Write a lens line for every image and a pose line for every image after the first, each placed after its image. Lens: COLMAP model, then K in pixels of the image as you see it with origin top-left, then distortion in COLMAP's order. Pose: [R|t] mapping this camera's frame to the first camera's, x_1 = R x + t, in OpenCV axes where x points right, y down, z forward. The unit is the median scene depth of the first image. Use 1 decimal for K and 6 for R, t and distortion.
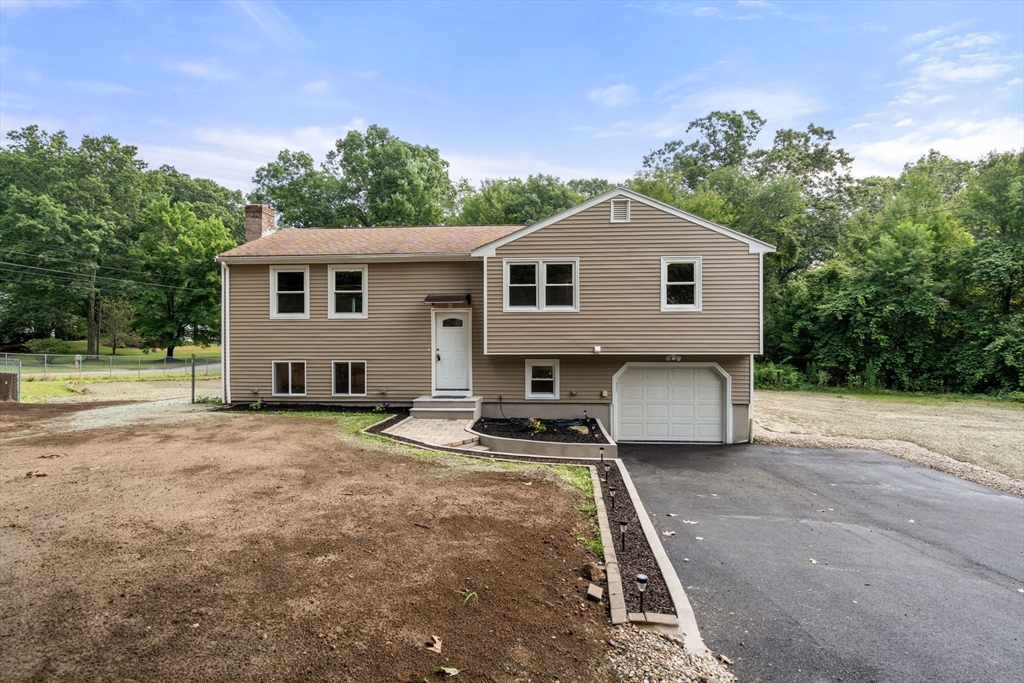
lens RADIAL K [[535.3, 0, 510.6], [0, 535.3, 342.2], [0, 0, 1]] dist [-0.003421, 0.002160]
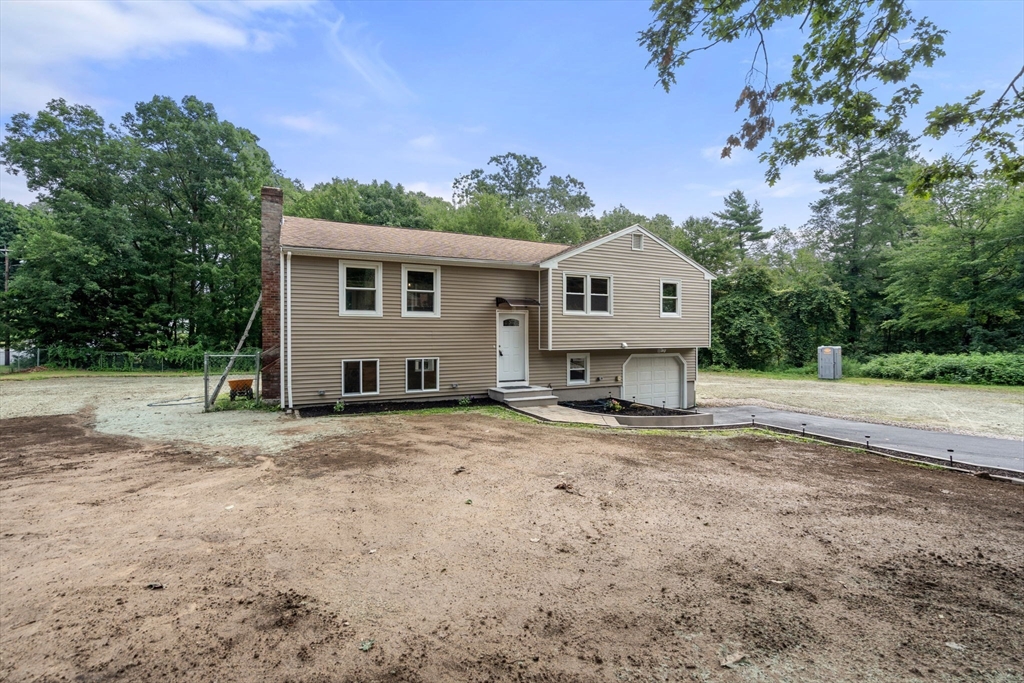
lens RADIAL K [[467.0, 0, 507.3], [0, 467.0, 337.2], [0, 0, 1]] dist [-0.005992, 0.002871]
pose [[0.869478, -0.001426, 0.493969, -0.602251], [-0.003971, 0.999943, 0.009876, -0.014828], [-0.493955, -0.010549, 0.869423, 0.130249]]
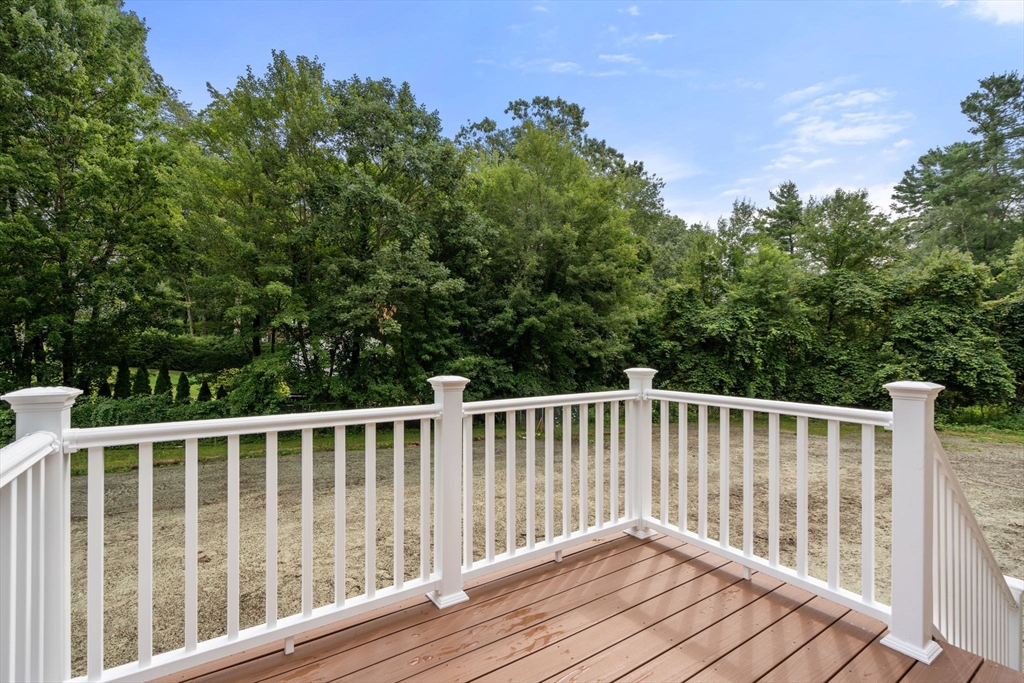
lens RADIAL K [[467.0, 0, 515.8], [0, 467.0, 343.8], [0, 0, 1]] dist [-0.005992, 0.002871]
pose [[0.774680, 0.014679, 0.632183, -0.438982], [-0.010107, 0.999890, -0.010832, -0.065416], [-0.632273, 0.002002, 0.774743, 1.510193]]
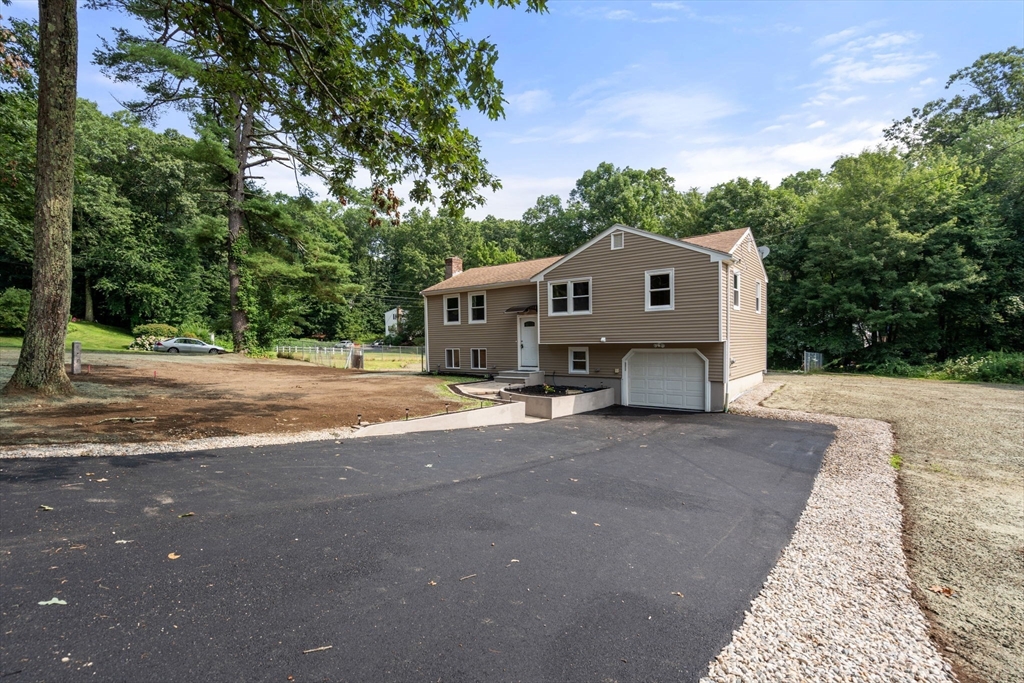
lens RADIAL K [[467.0, 0, 511.4], [0, 467.0, 359.6], [0, 0, 1]] dist [-0.005992, 0.002871]
pose [[0.831914, 0.009060, -0.554831, 0.599029], [0.019636, 0.998760, 0.045750, 0.003972], [0.554558, -0.048954, 0.830704, -0.168825]]
